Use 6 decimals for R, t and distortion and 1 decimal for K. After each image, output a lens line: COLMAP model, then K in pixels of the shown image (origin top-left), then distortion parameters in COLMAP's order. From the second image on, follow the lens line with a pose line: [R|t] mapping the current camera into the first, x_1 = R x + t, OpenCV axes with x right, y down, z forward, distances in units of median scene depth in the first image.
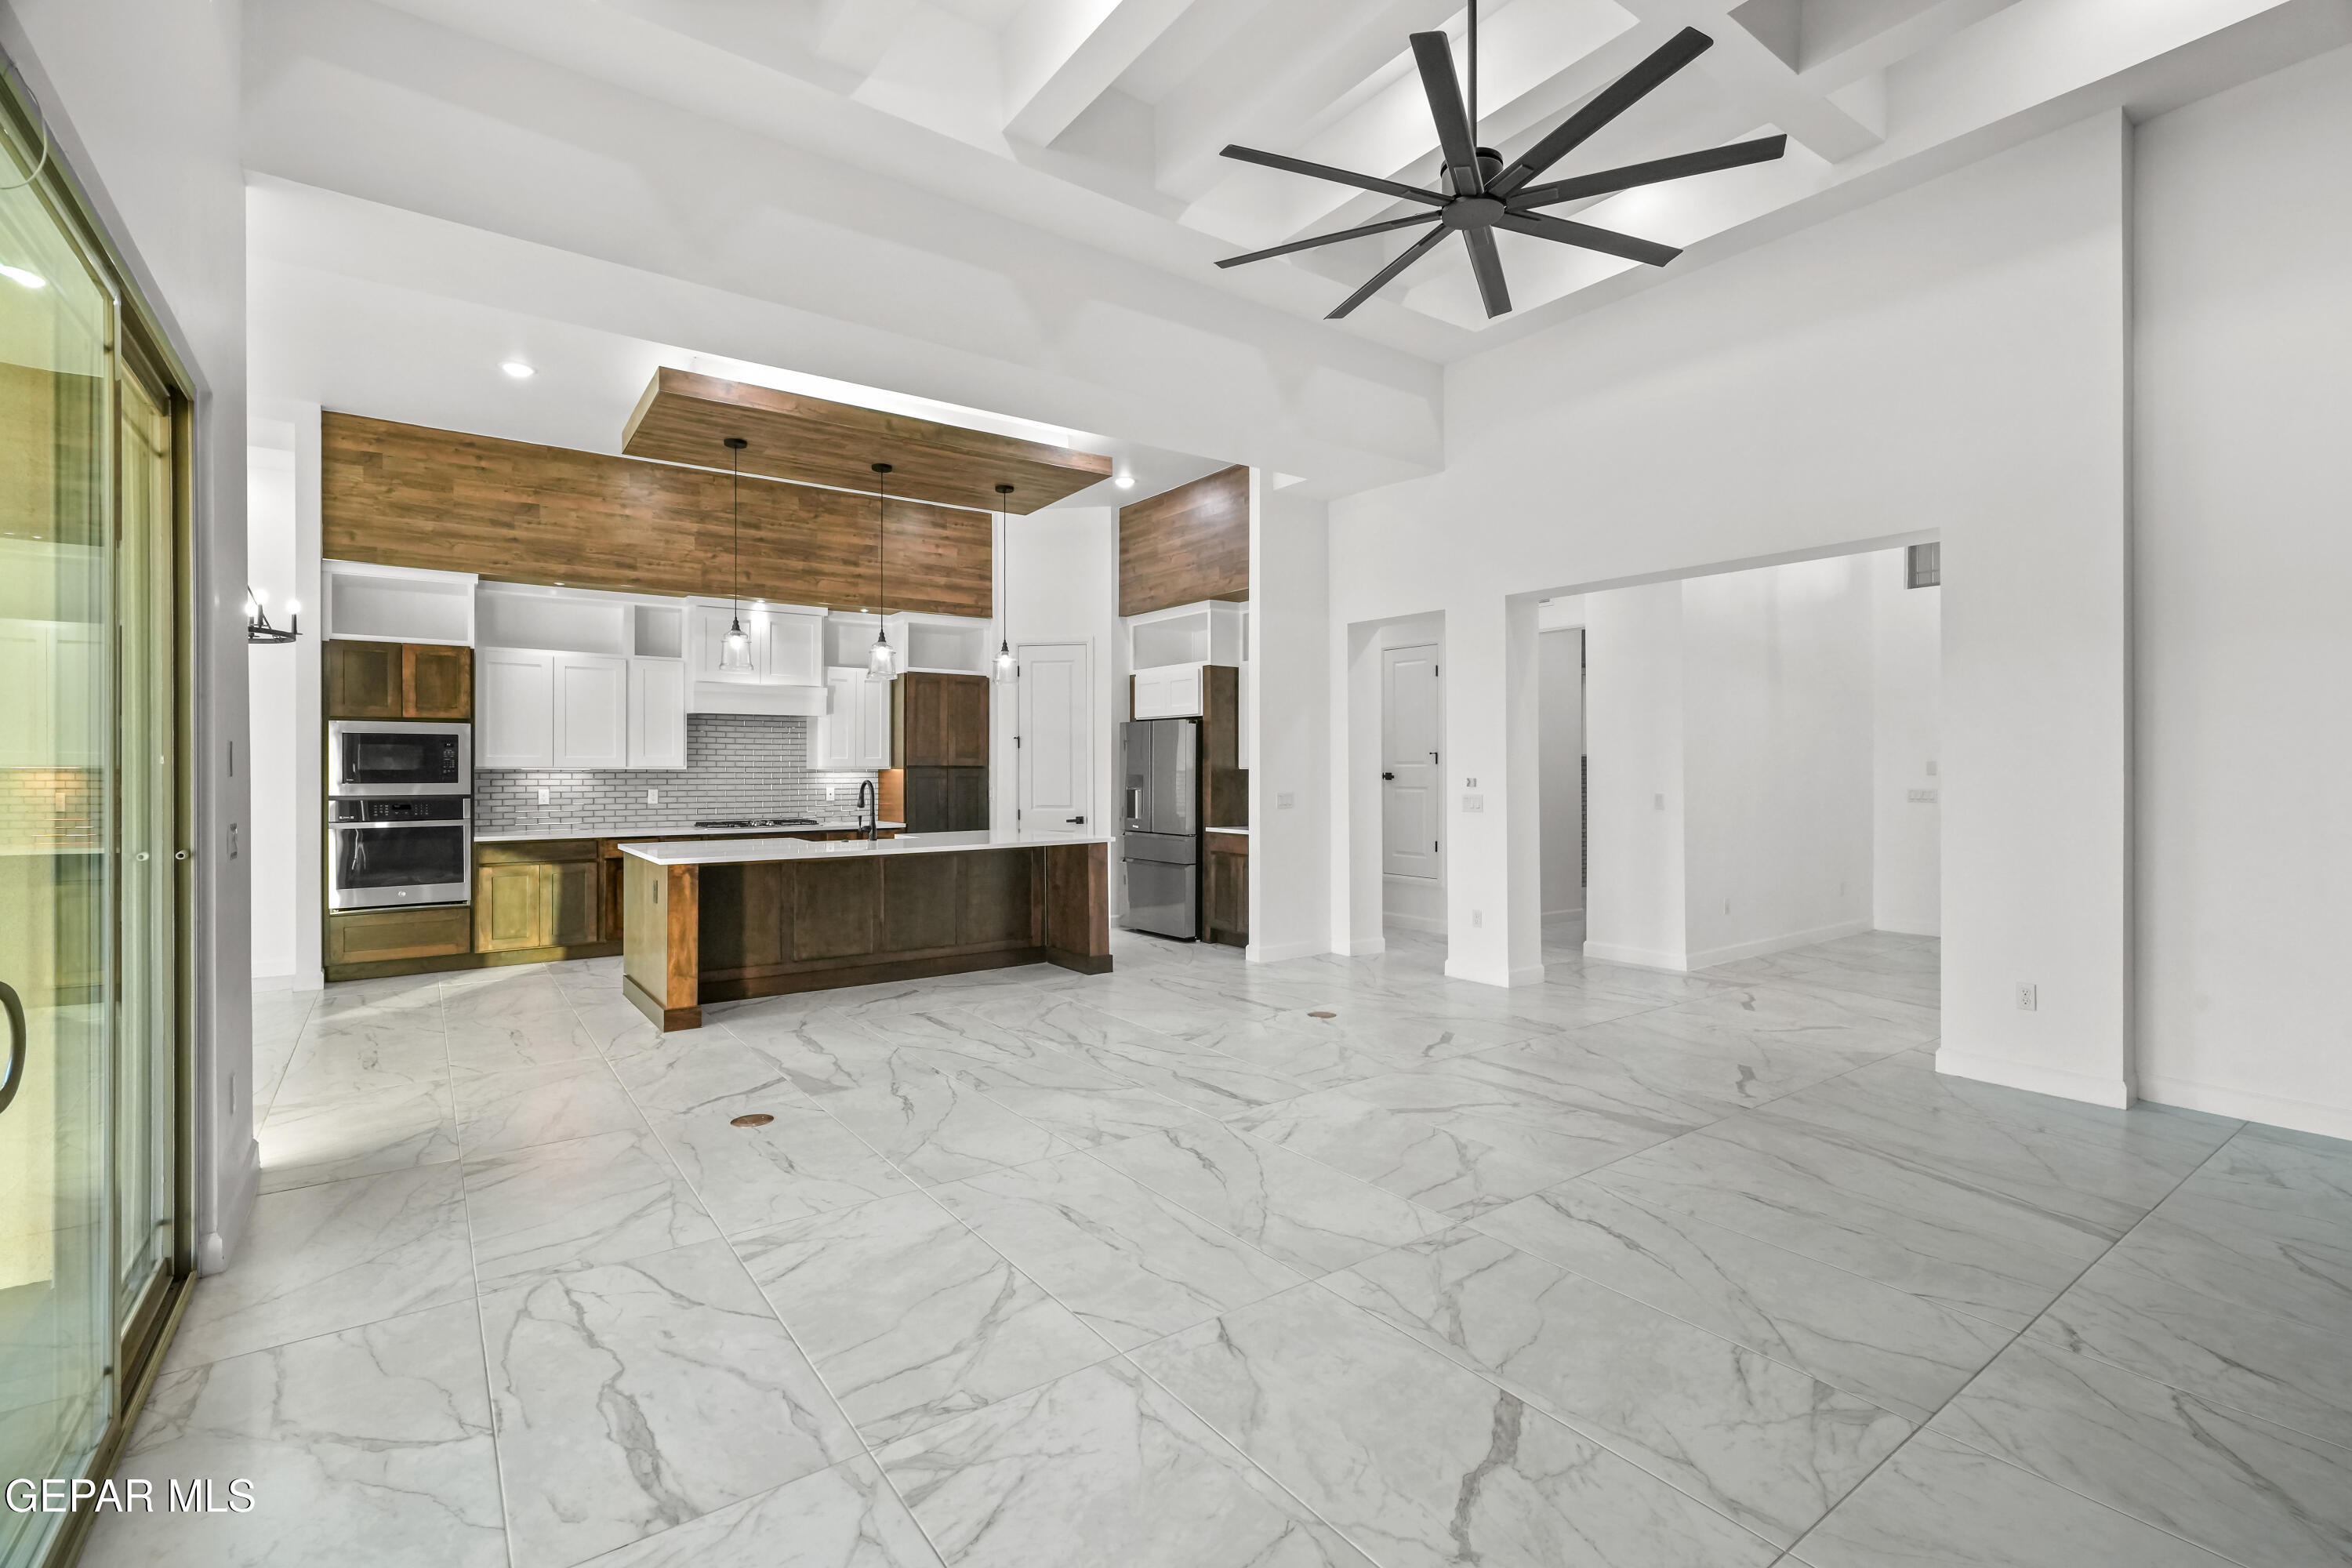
lens RADIAL K [[1065.9, 0, 1181.2], [0, 1065.9, 777.7], [0, 0, 1]] dist [-0.012165, 0.006344]
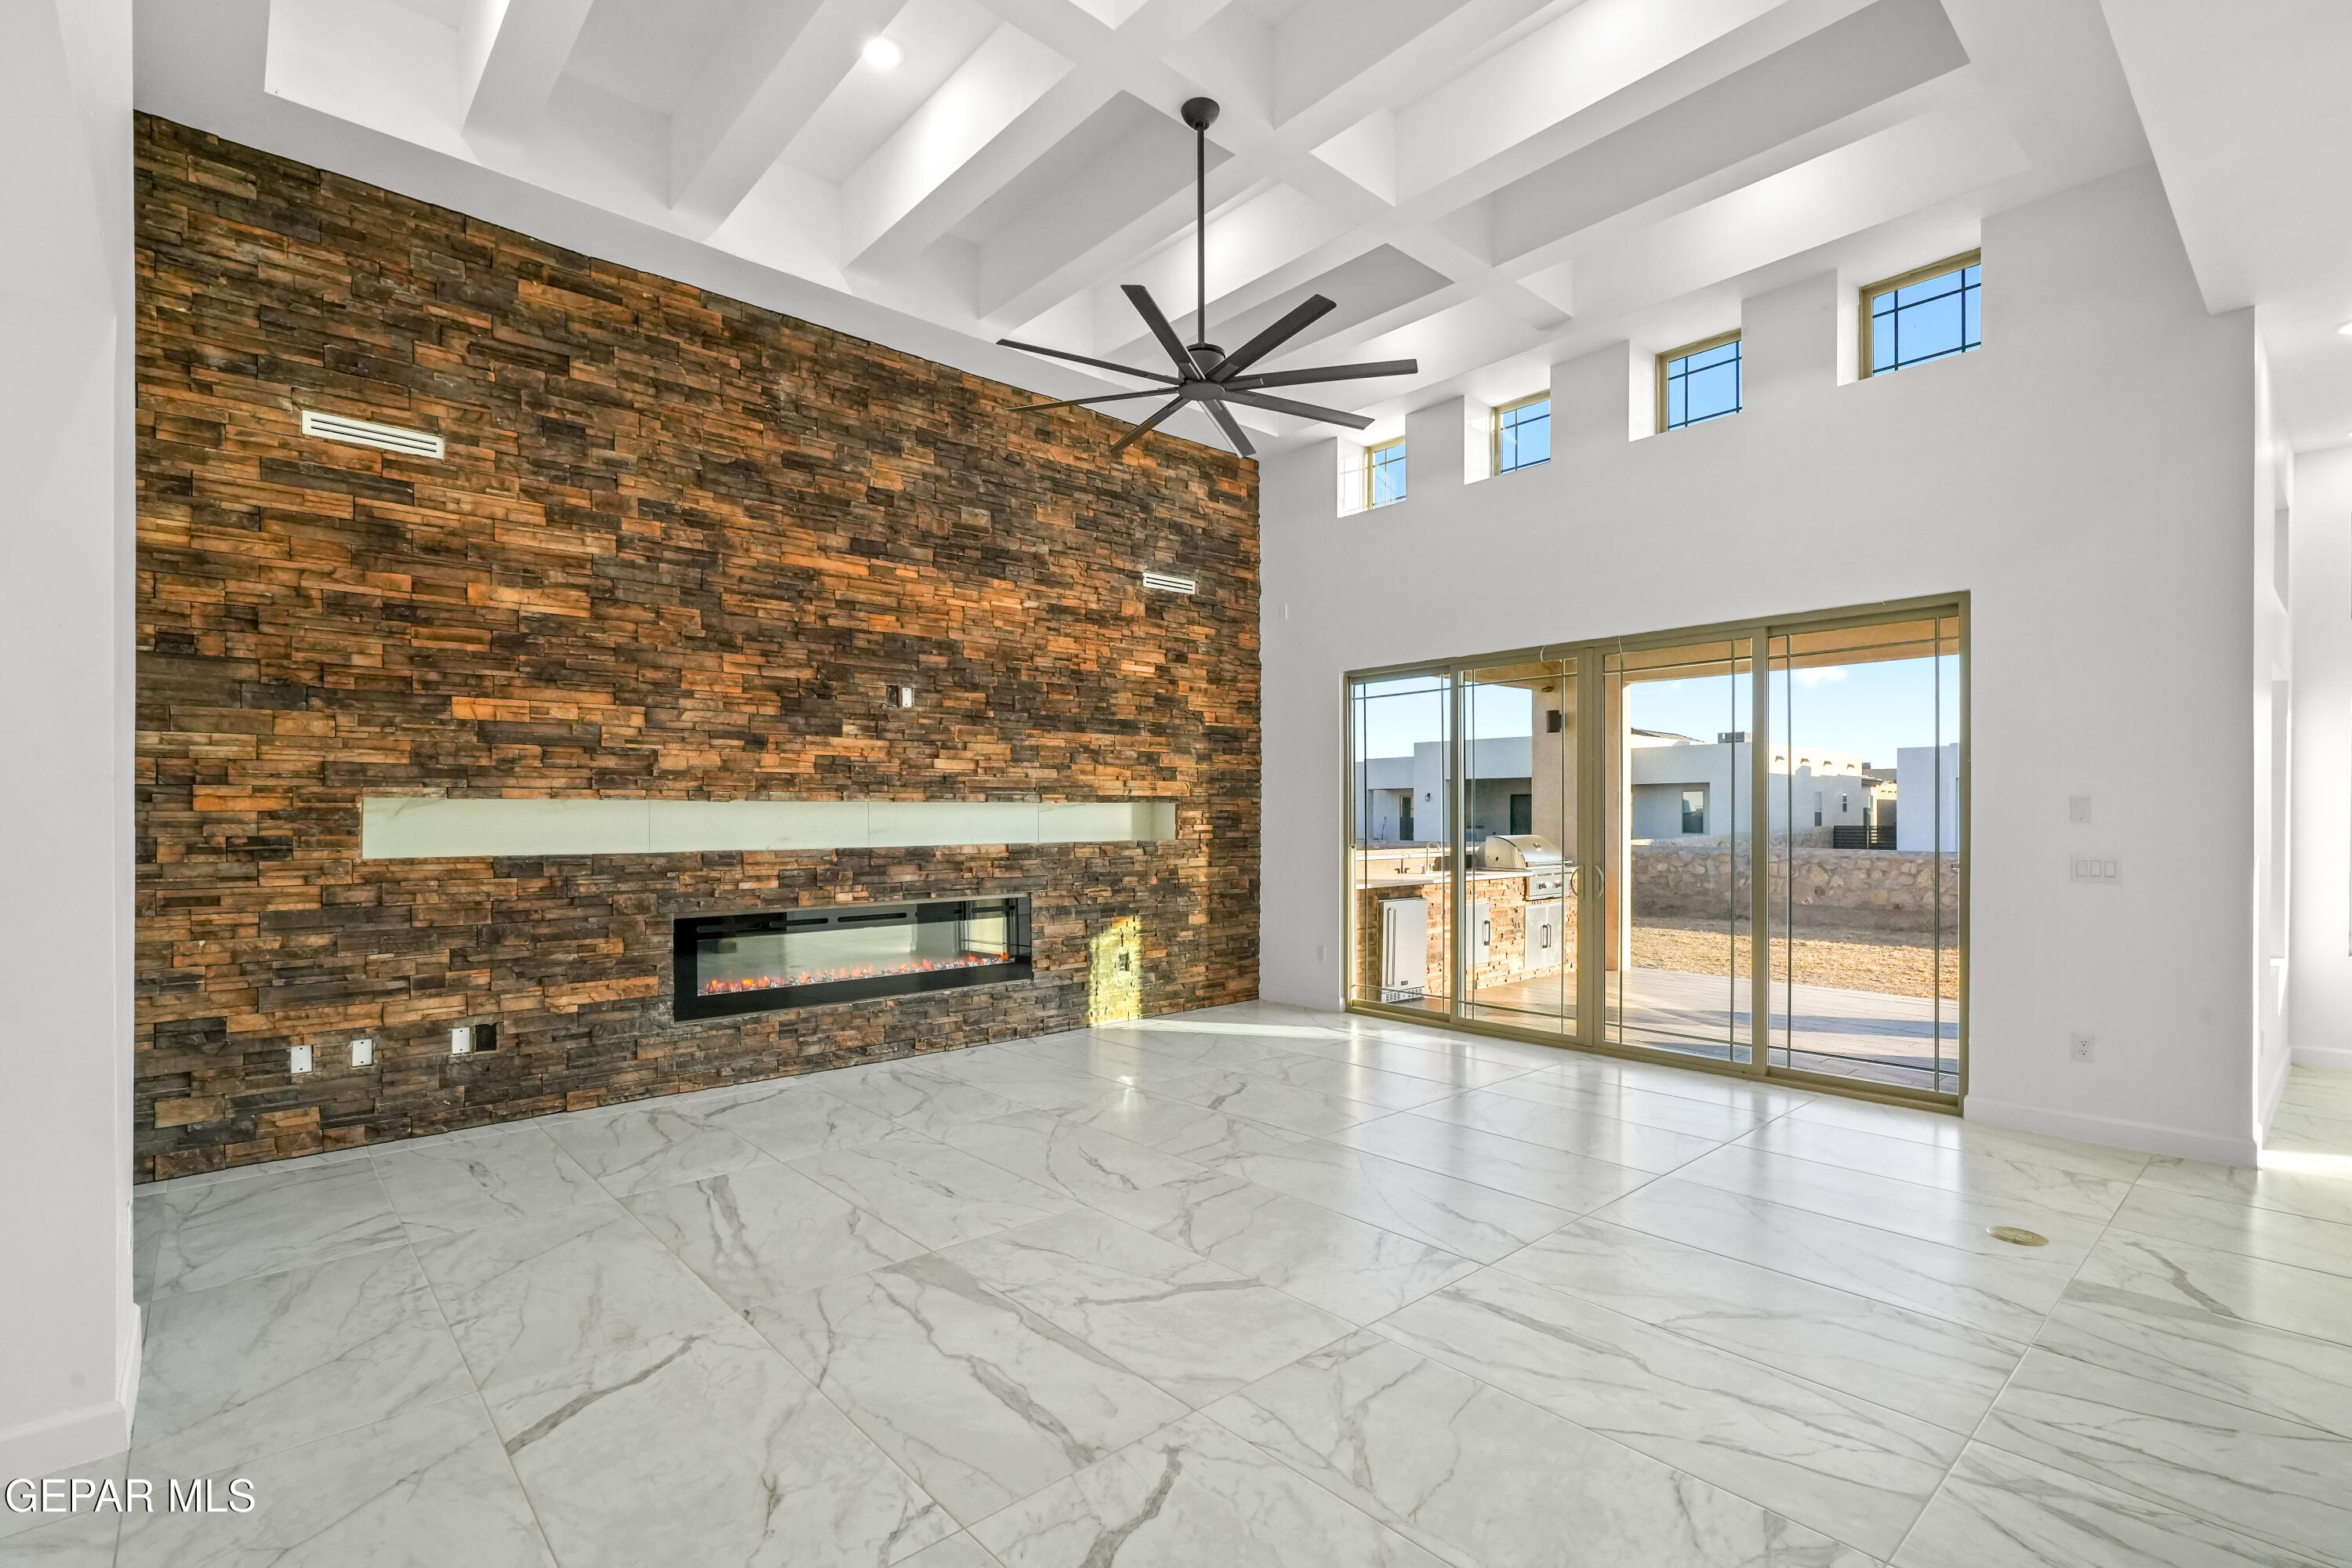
lens RADIAL K [[1065.9, 0, 1170.6], [0, 1065.9, 829.0], [0, 0, 1]] dist [-0.012165, 0.006344]
pose [[-0.995575, 0.002029, -0.093948, 0.210317], [0.000110, 0.999791, 0.020421, -0.008974], [0.093970, 0.020321, -0.995368, 1.104360]]
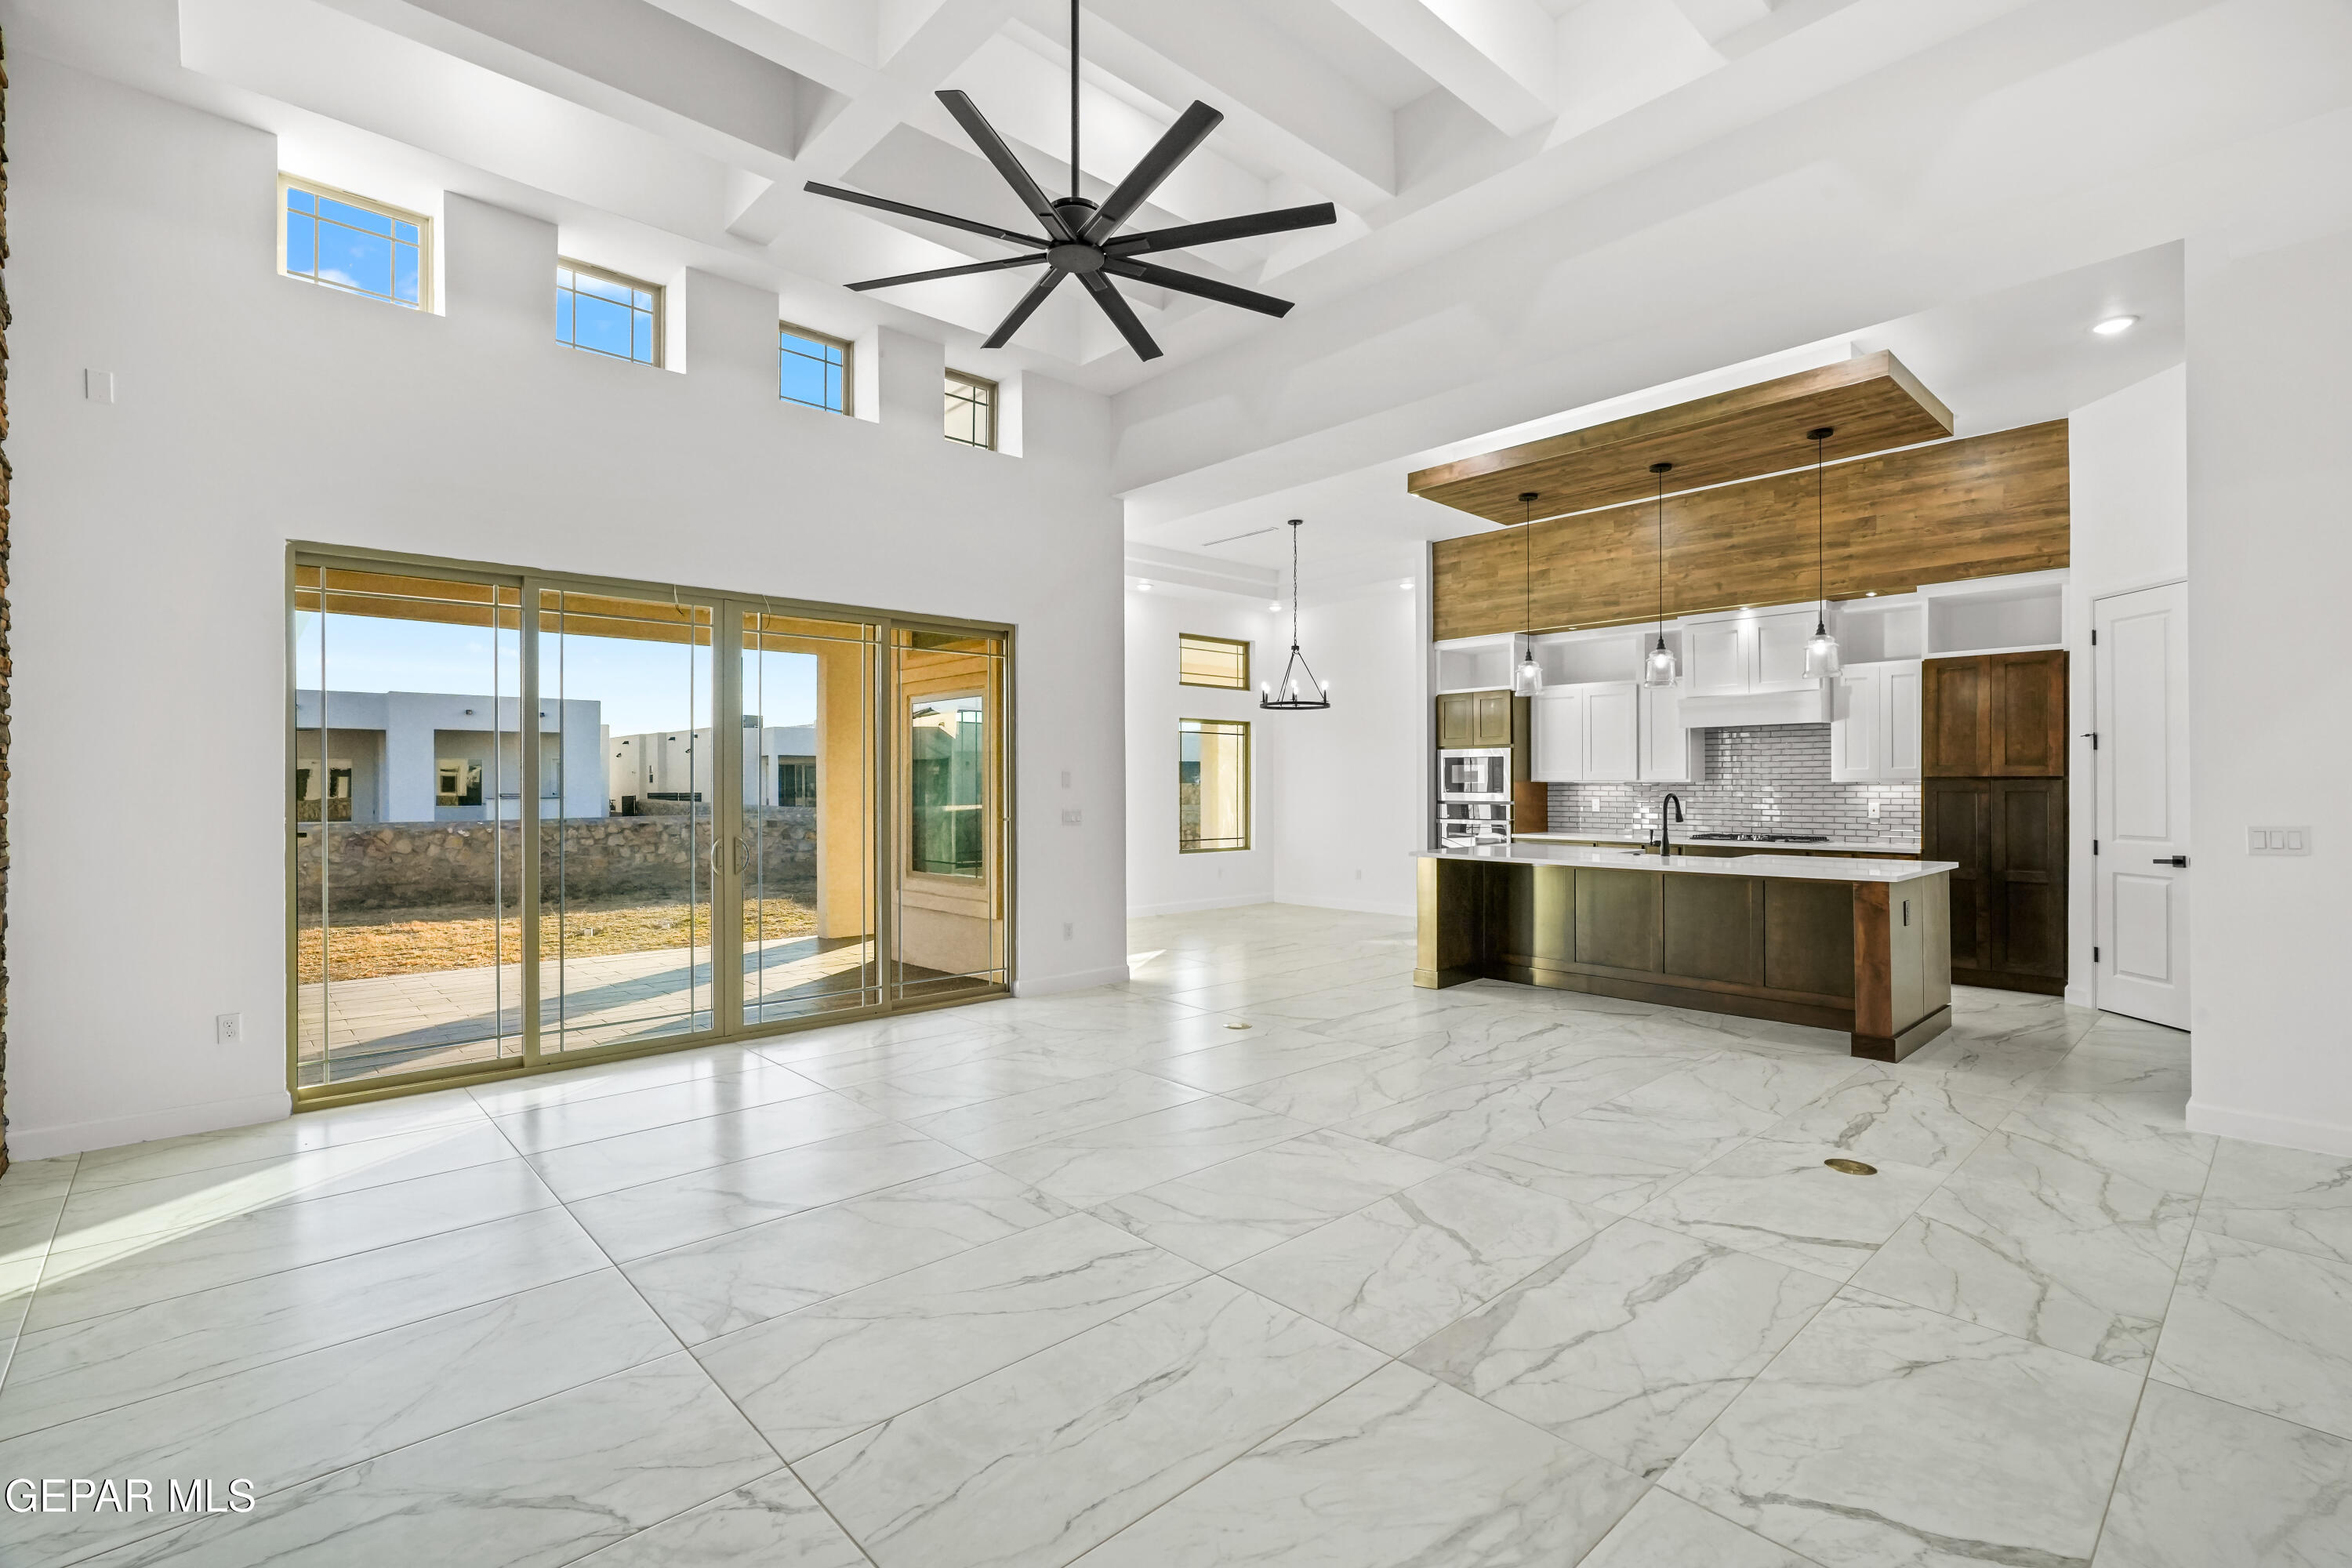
lens RADIAL K [[1065.9, 0, 1168.2], [0, 1065.9, 792.5], [0, 0, 1]] dist [-0.012165, 0.006344]
pose [[0.103720, 0.007267, -0.994580, 0.643908], [-0.005259, 0.999963, 0.006758, -0.002582], [0.994593, 0.004529, 0.103754, 0.473680]]
